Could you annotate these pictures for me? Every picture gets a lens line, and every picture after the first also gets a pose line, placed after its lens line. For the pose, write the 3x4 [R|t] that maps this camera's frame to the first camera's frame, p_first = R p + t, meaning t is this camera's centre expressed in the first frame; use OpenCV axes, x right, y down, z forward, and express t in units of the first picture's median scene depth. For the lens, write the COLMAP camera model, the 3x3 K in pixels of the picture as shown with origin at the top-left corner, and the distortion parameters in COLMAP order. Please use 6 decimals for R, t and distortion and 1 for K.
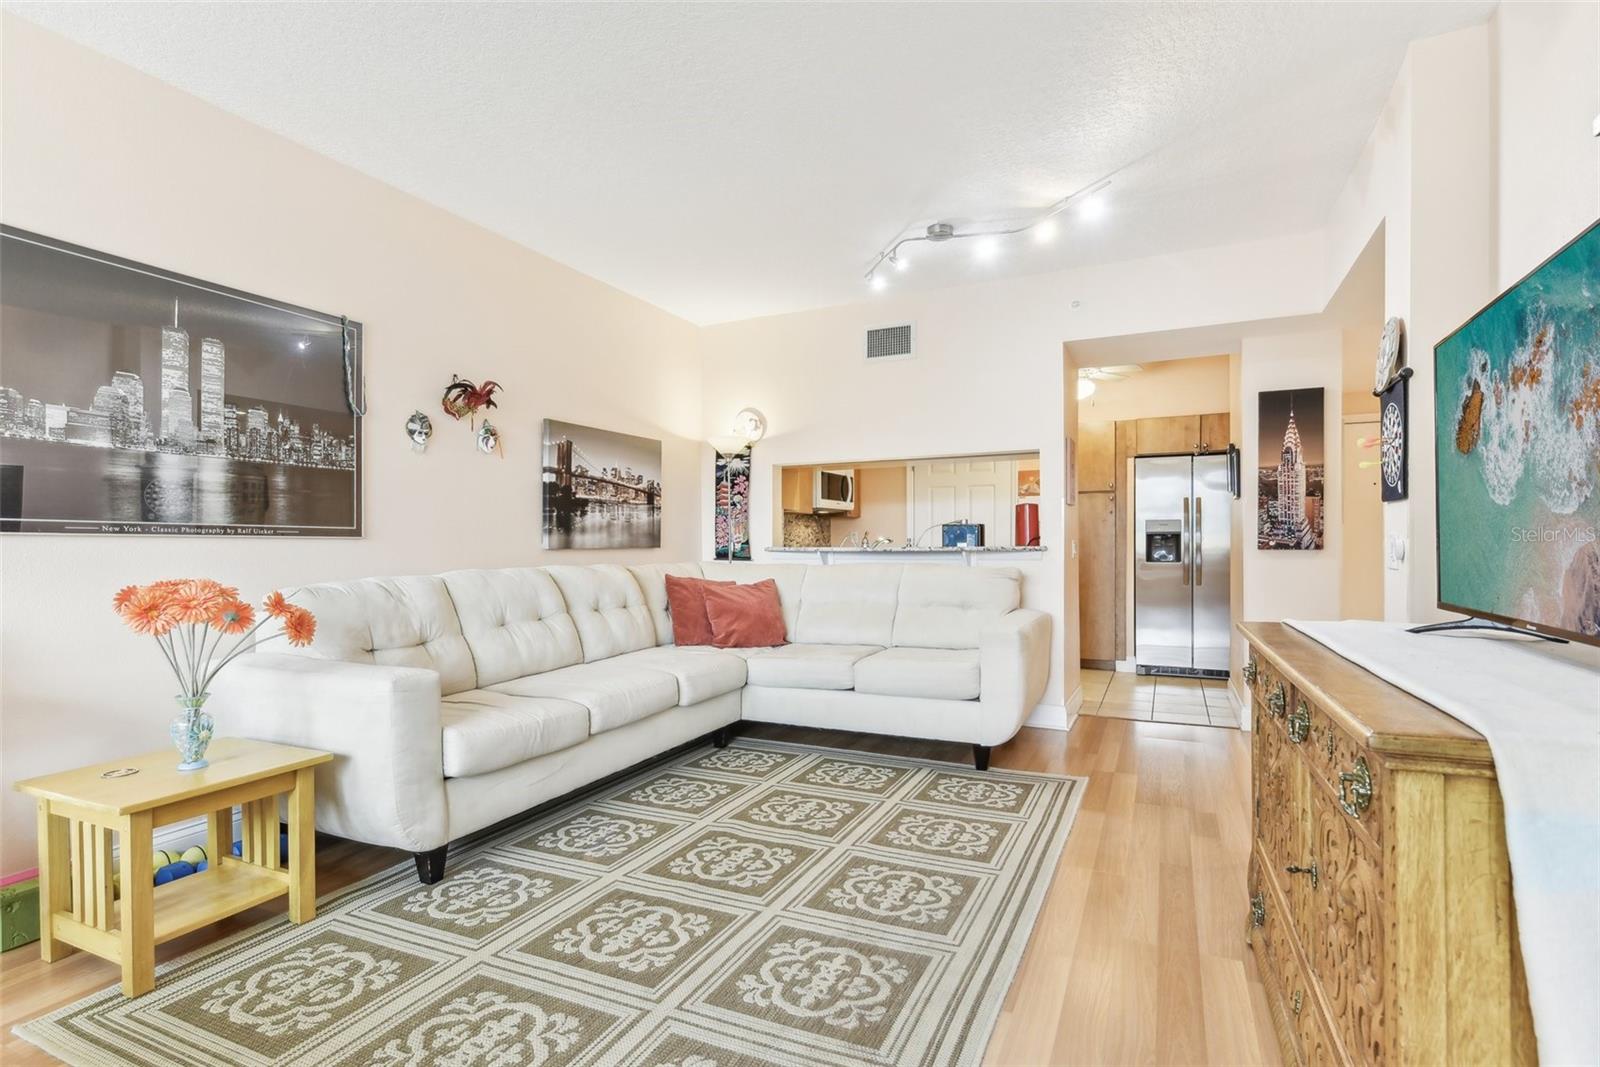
lens RADIAL K [[719.0, 0, 798.4], [0, 719.0, 543.1], [0, 0, 1]] dist [-0.001071, -0.001364]
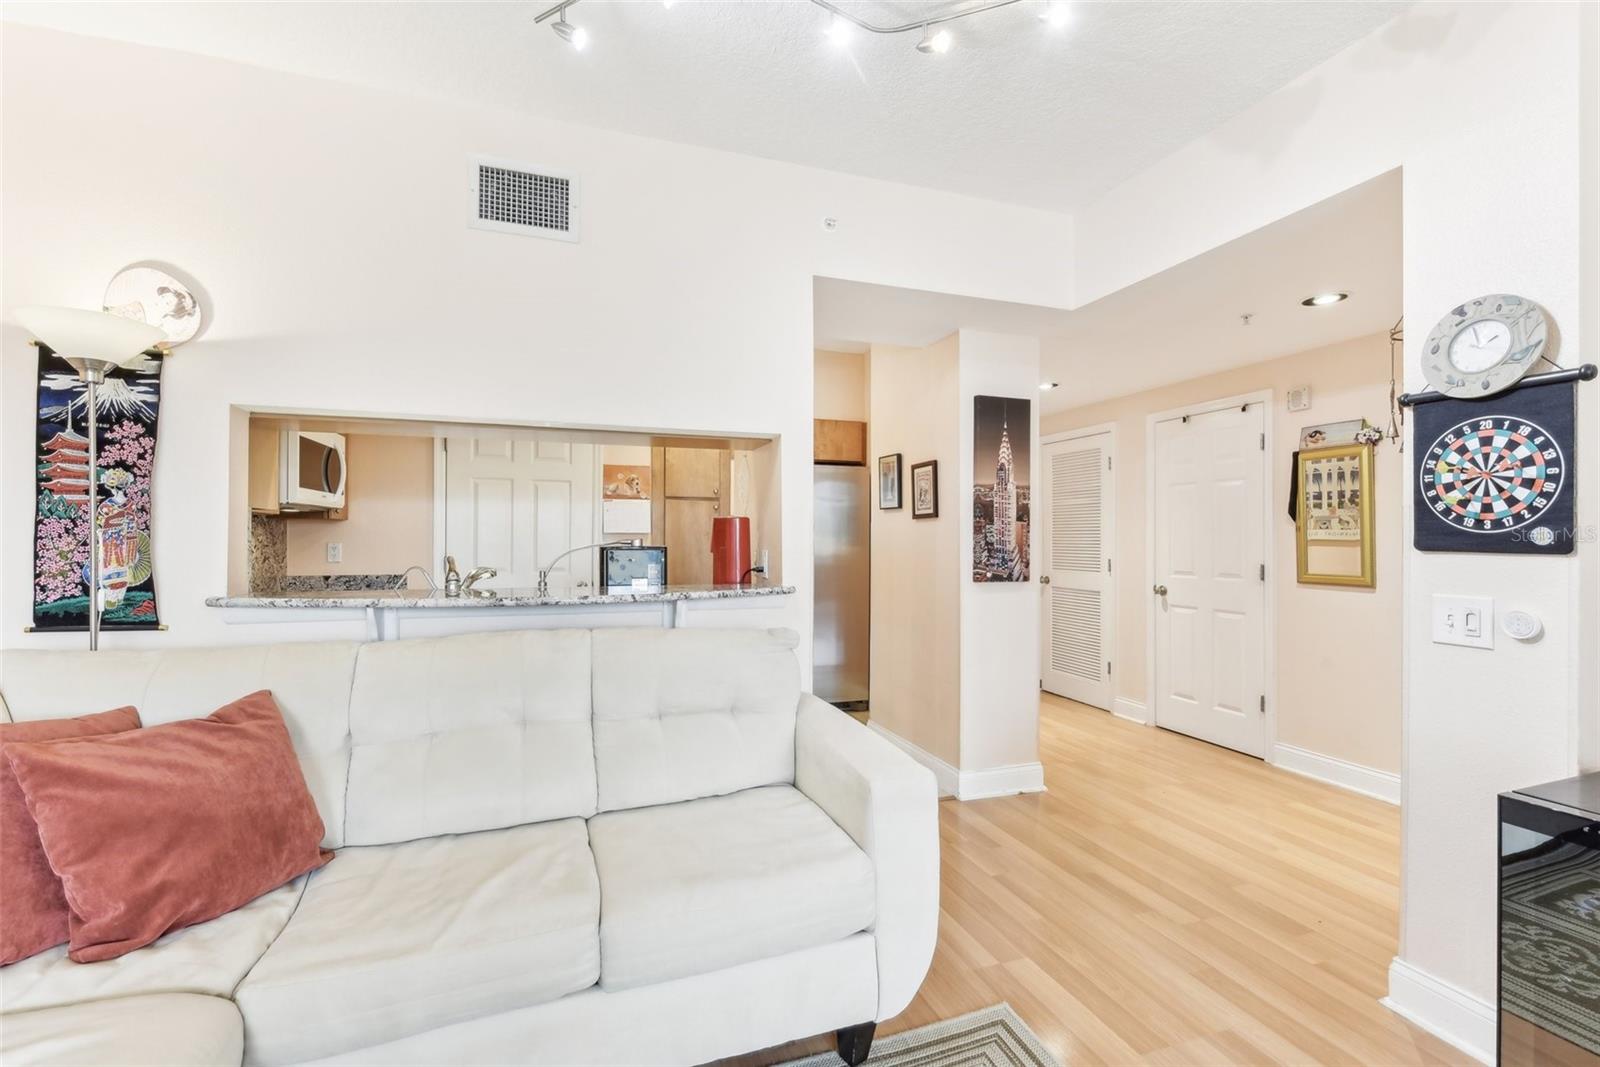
lens RADIAL K [[719.0, 0, 804.5], [0, 719.0, 537.4], [0, 0, 1]] dist [-0.001071, -0.001364]
pose [[0.674785, 0.009366, 0.737955, -0.142557], [-0.009436, 0.999947, -0.004063, -0.038294], [-0.737954, -0.004221, 0.674838, 0.563210]]
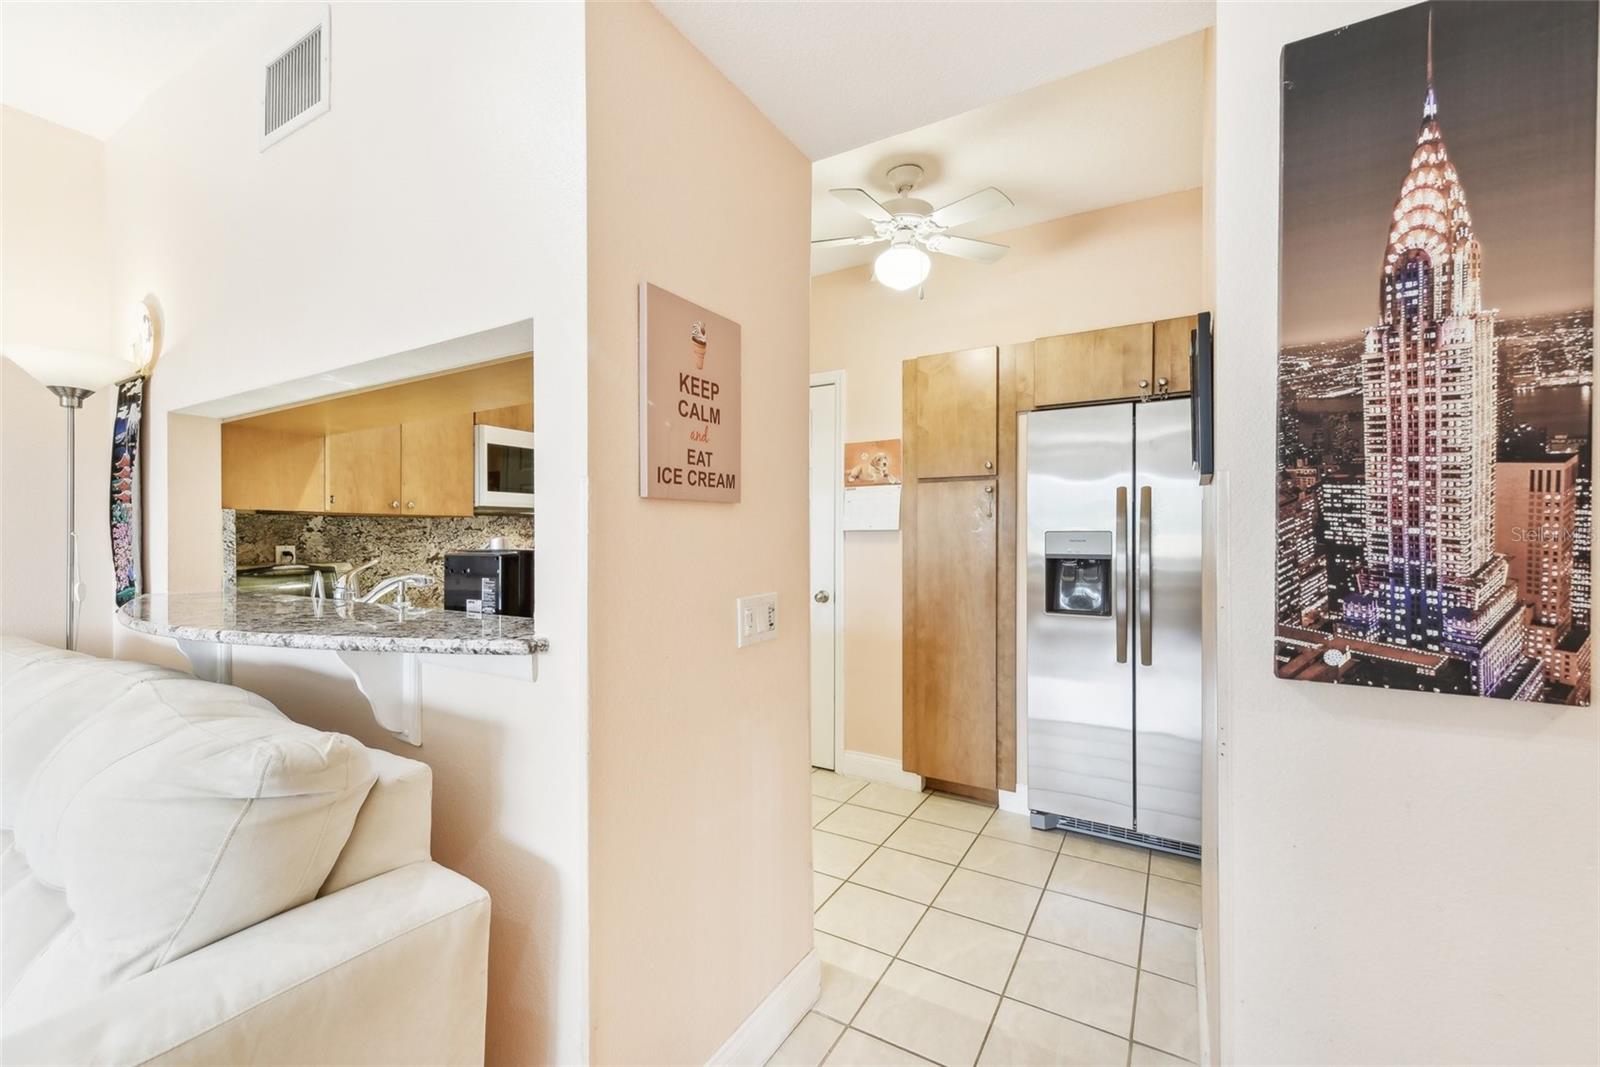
lens RADIAL K [[653.3, 0, 793.0], [0, 653.3, 537.8], [0, 0, 1]] dist [0.006663, -0.000853]
pose [[0.998496, 0.003927, -0.054692, 0.473776], [-0.003698, 0.999984, 0.004287, -0.040493], [0.054708, -0.004078, 0.998494, 0.748597]]
